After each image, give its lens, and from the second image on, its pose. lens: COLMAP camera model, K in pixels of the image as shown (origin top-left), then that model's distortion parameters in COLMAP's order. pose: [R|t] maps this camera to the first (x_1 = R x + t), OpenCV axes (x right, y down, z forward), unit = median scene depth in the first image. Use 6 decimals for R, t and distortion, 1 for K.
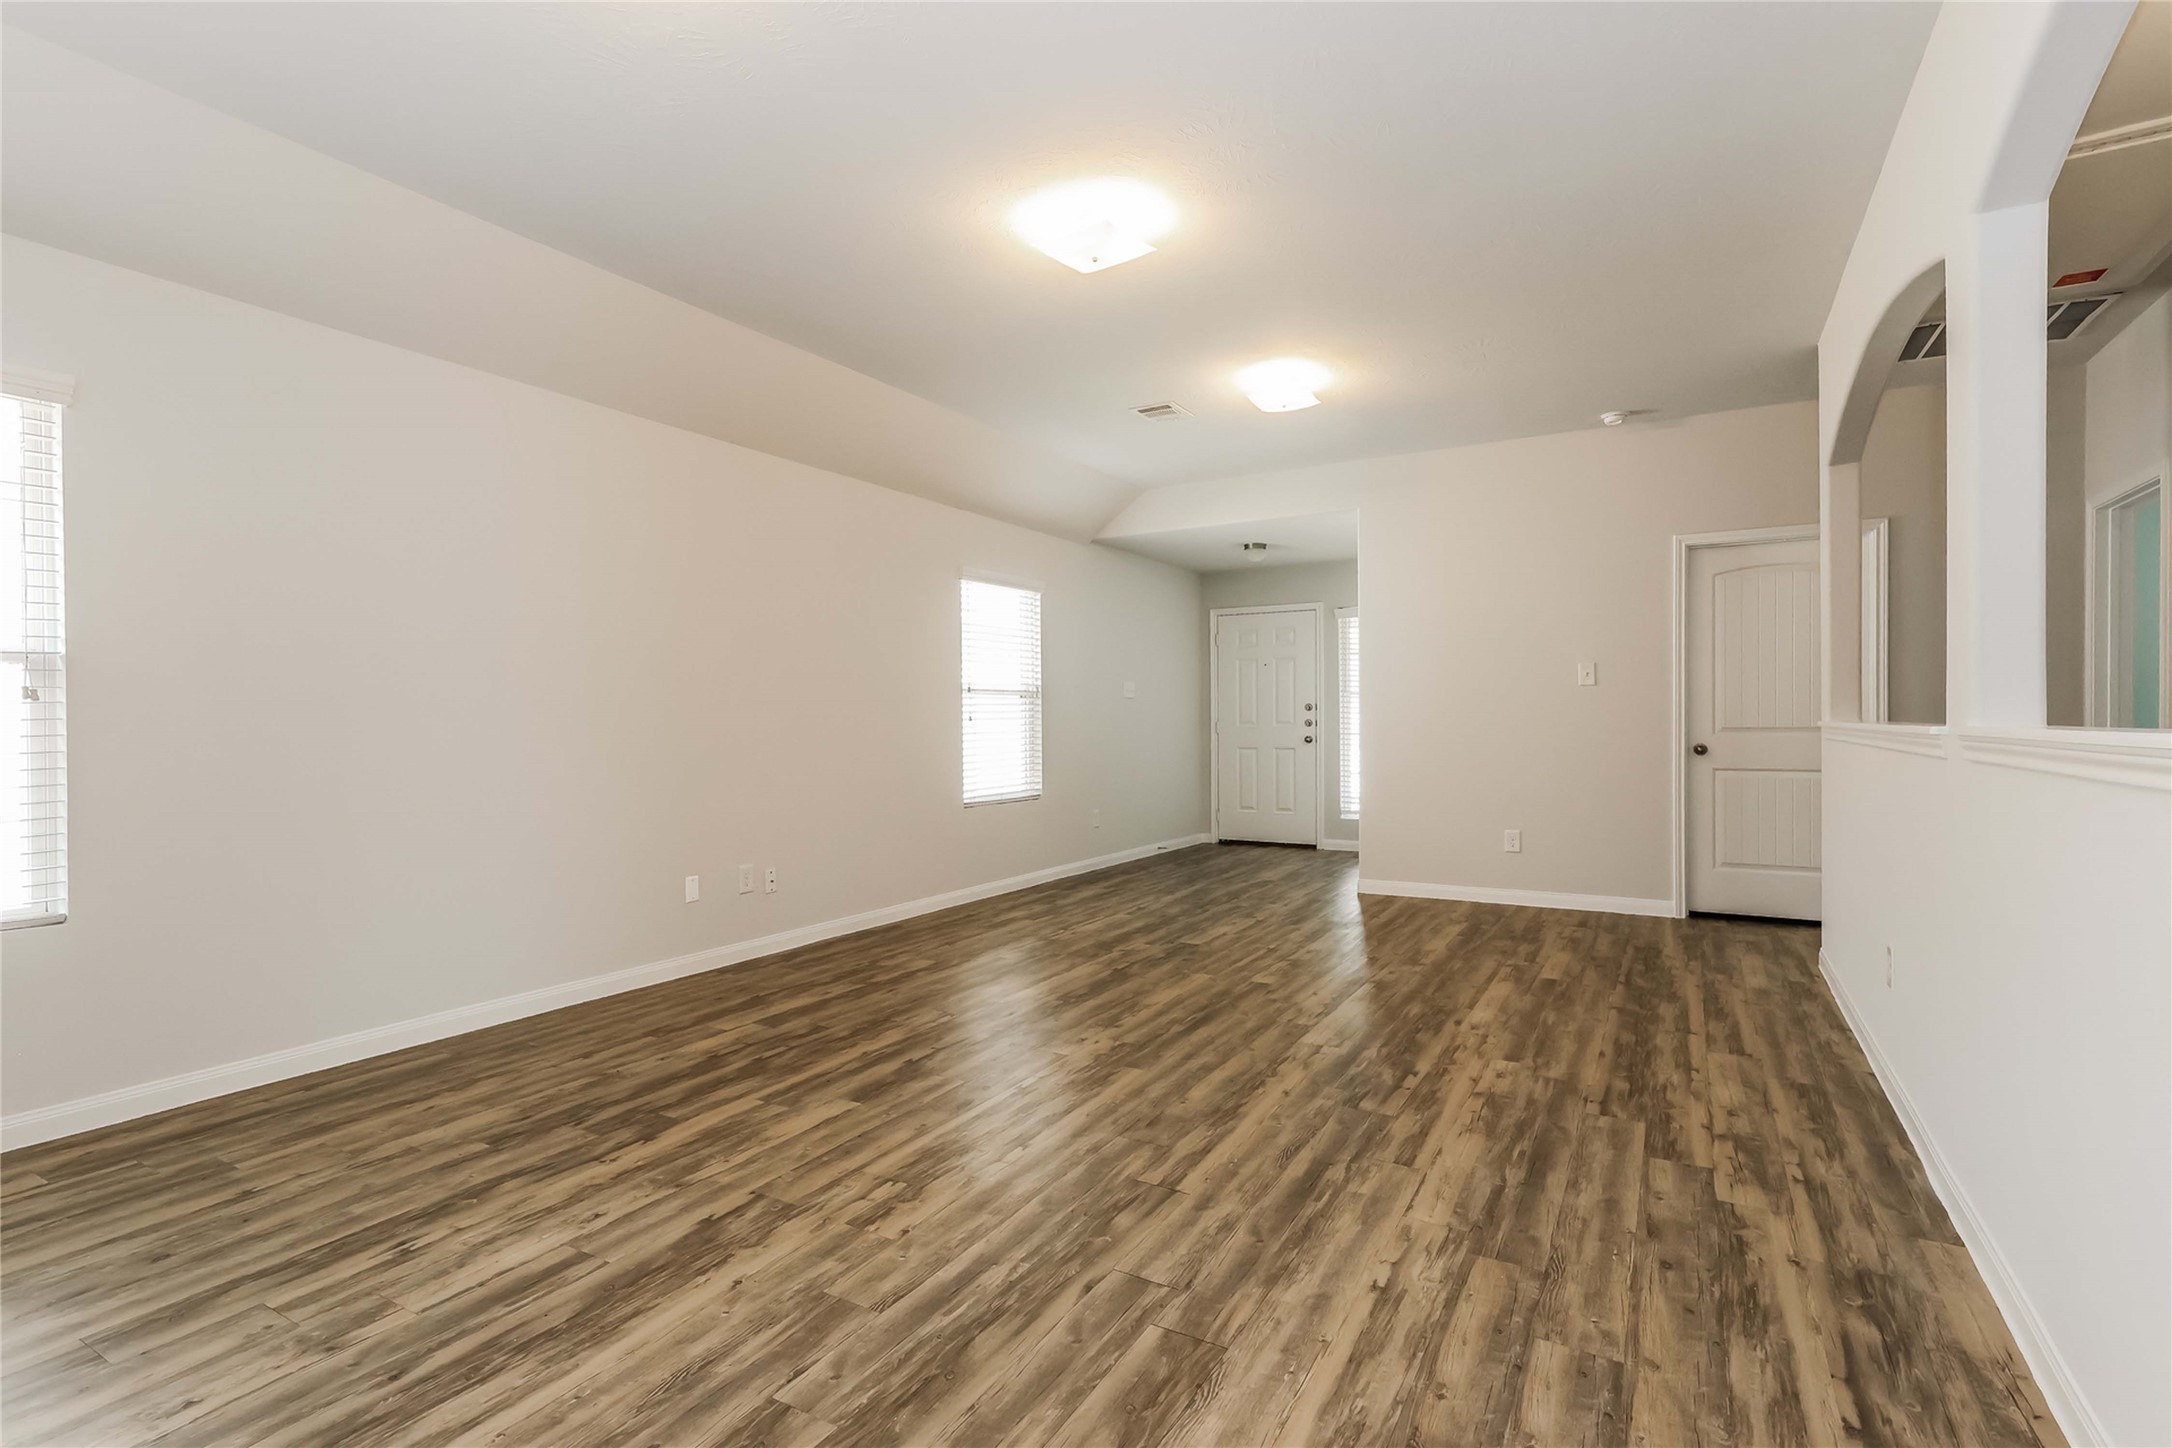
lens RADIAL K [[1022.5, 0, 1084.5], [0, 1022.5, 717.2], [0, 0, 1]] dist [0.002708, -0.000292]
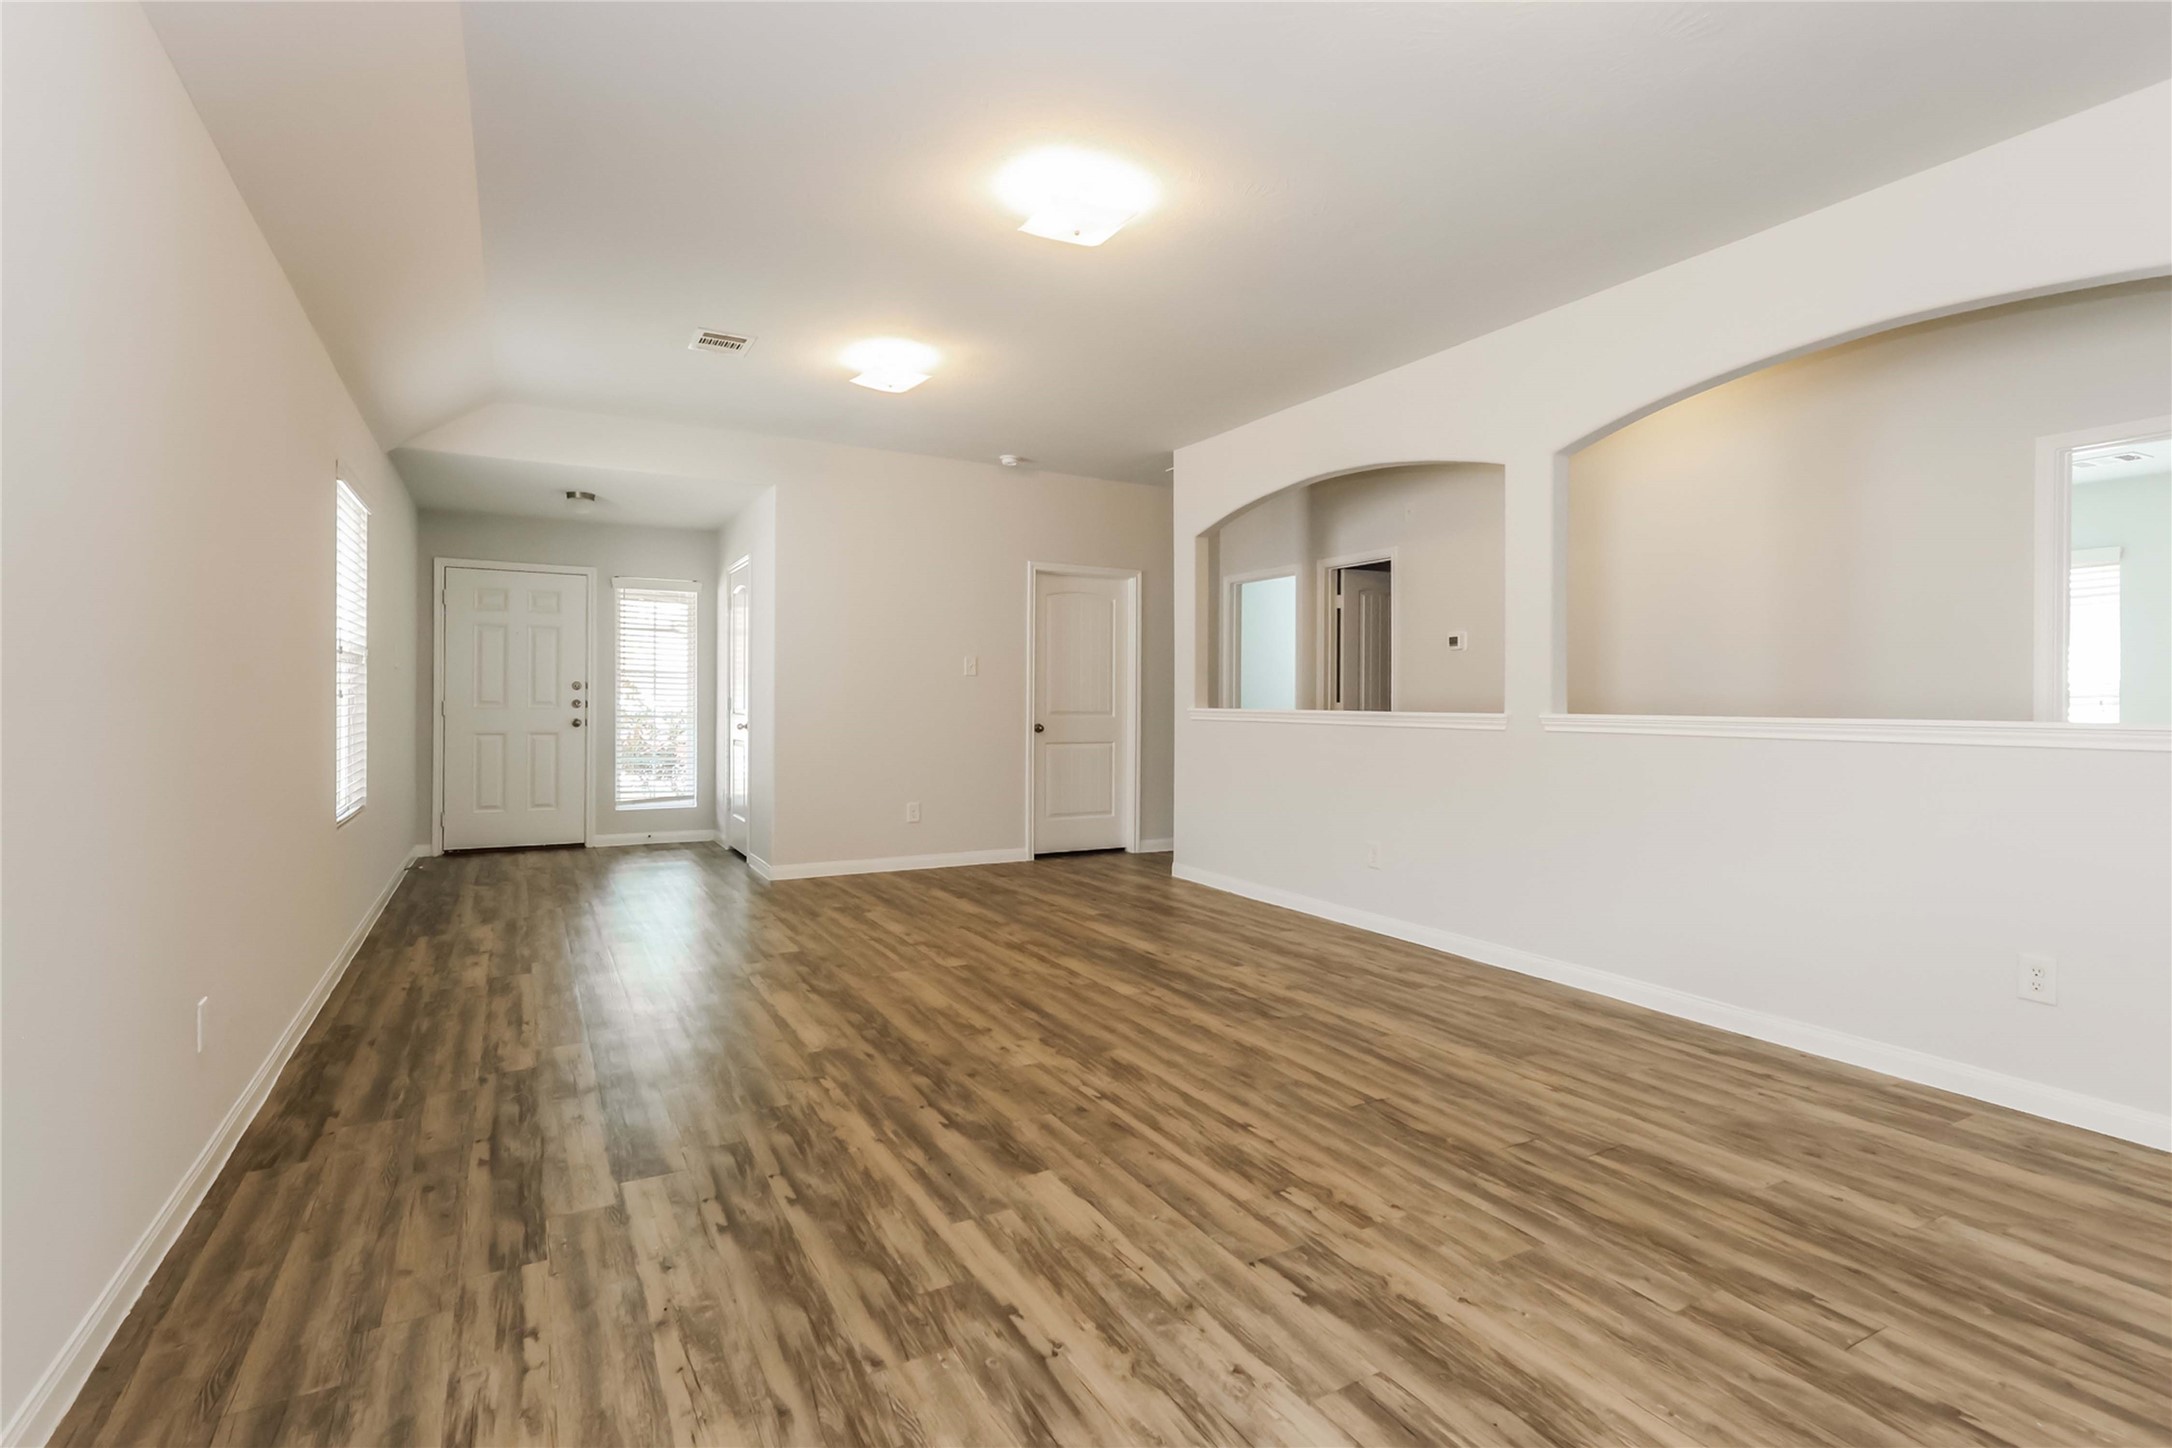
lens RADIAL K [[1022.5, 0, 1070.5], [0, 1022.5, 693.3], [0, 0, 1]] dist [0.002708, -0.000292]
pose [[0.515958, 0.018298, 0.856418, -0.864011], [-0.014400, 0.999816, -0.012687, 0.004433], [-0.856493, -0.005787, 0.516127, 0.527846]]
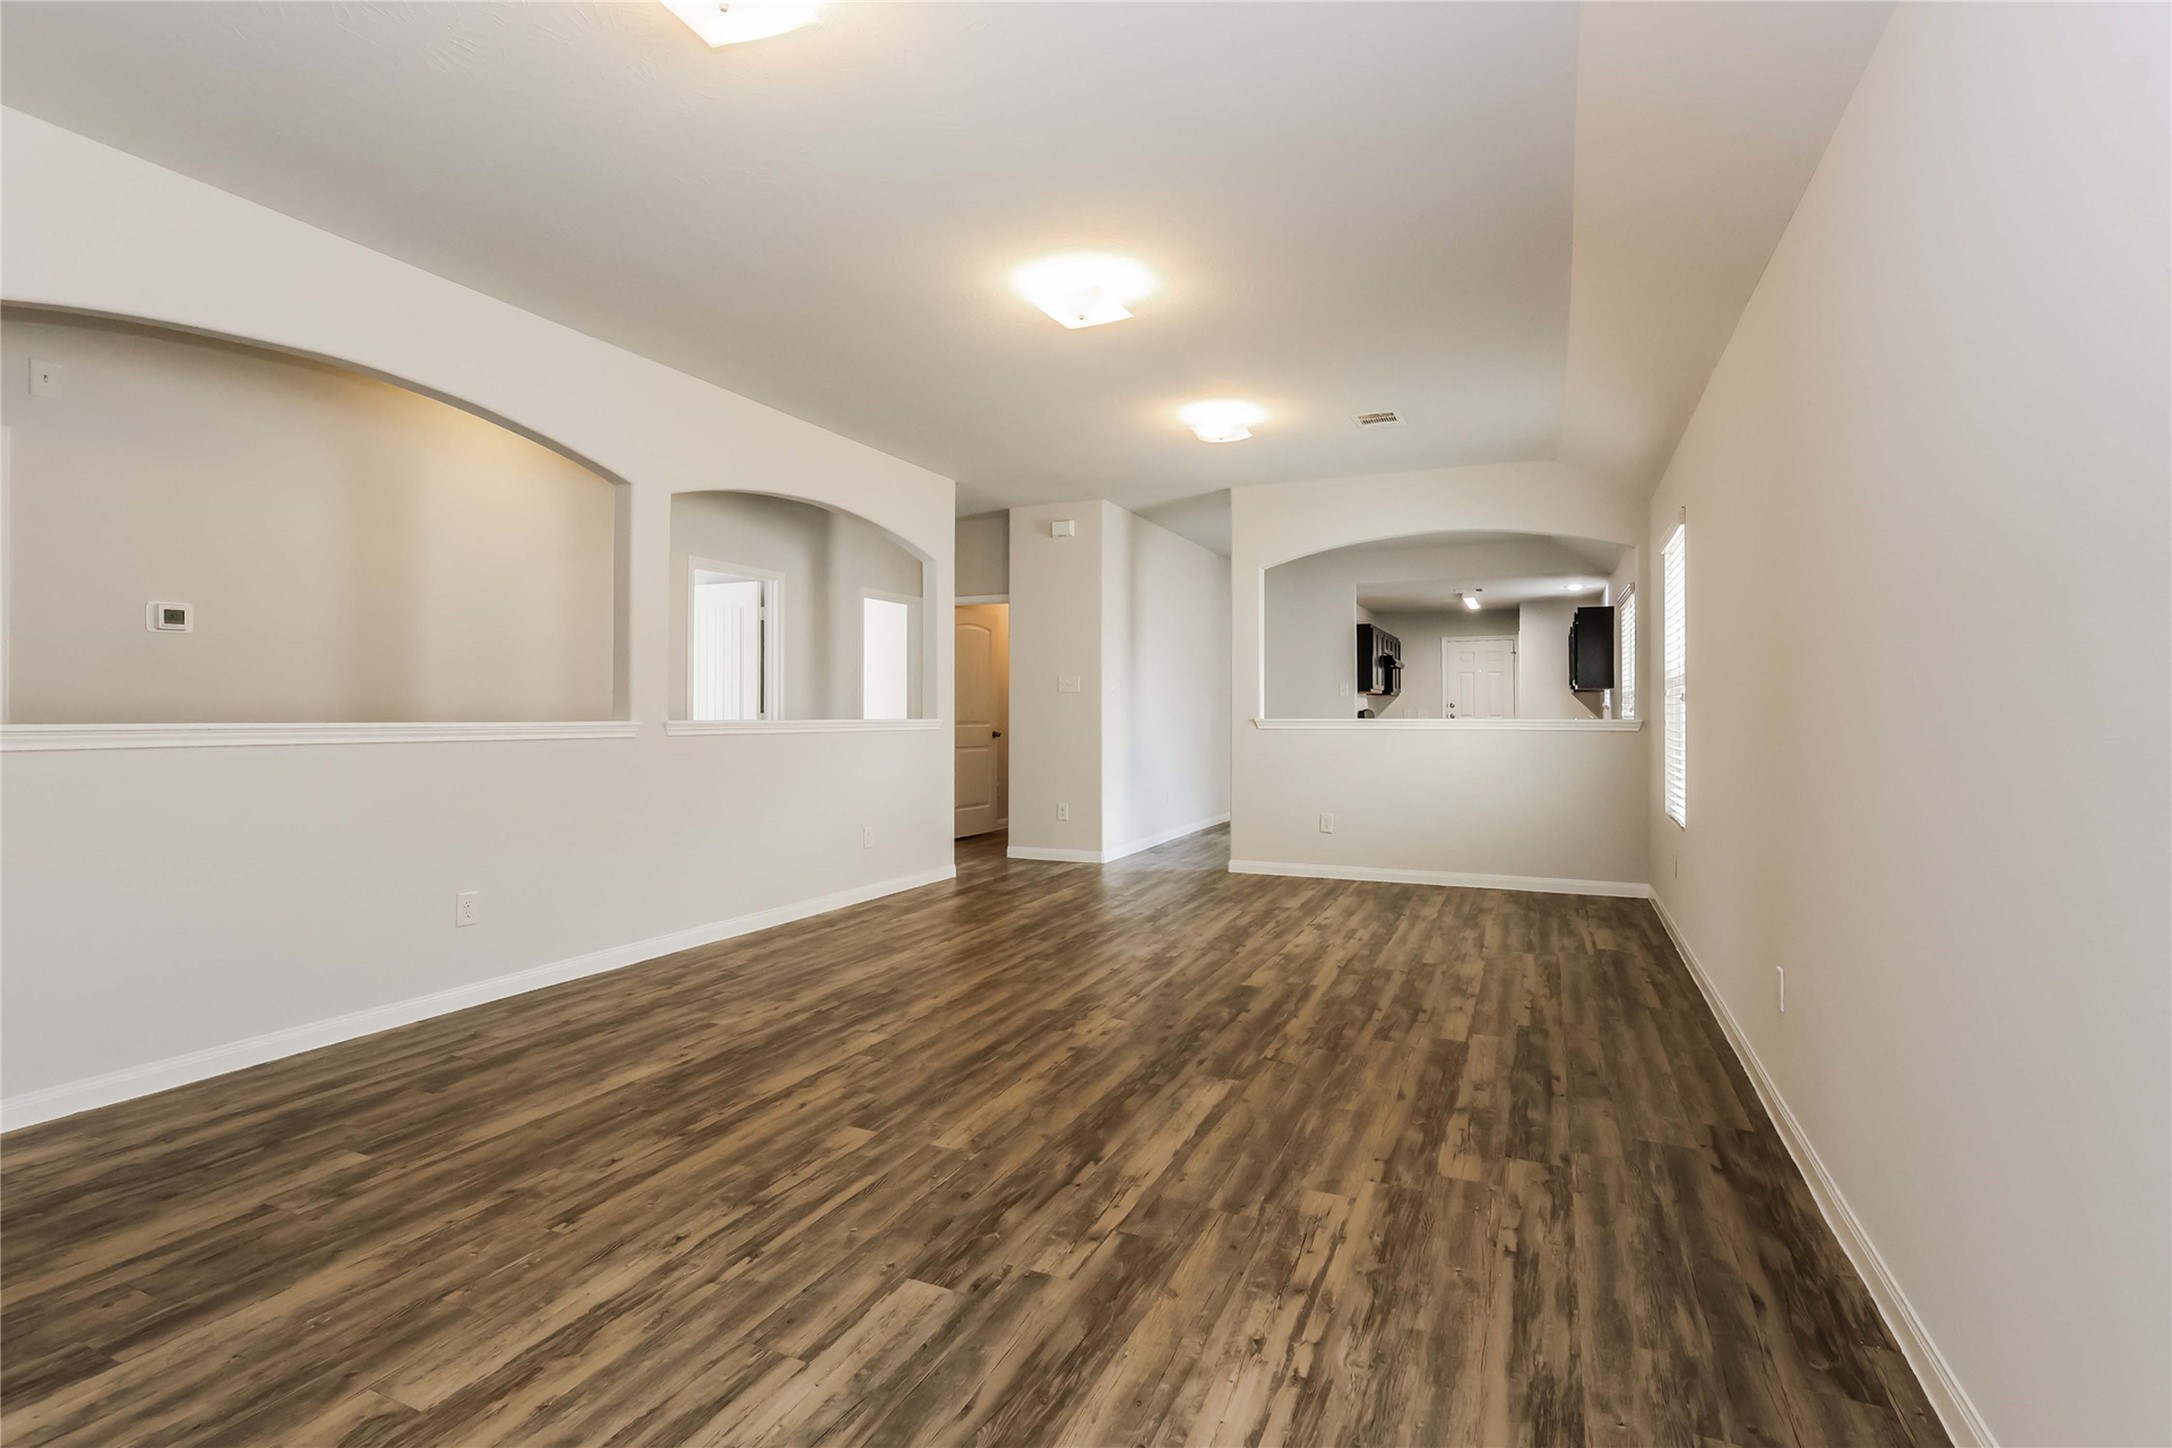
lens RADIAL K [[1022.5, 0, 1105.6], [0, 1022.5, 729.6], [0, 0, 1]] dist [0.002708, -0.000292]
pose [[-0.992127, 0.005320, -0.125122, 0.136185], [0.004052, 0.999938, 0.010380, 0.005833], [0.125169, 0.009791, -0.992087, 2.238862]]
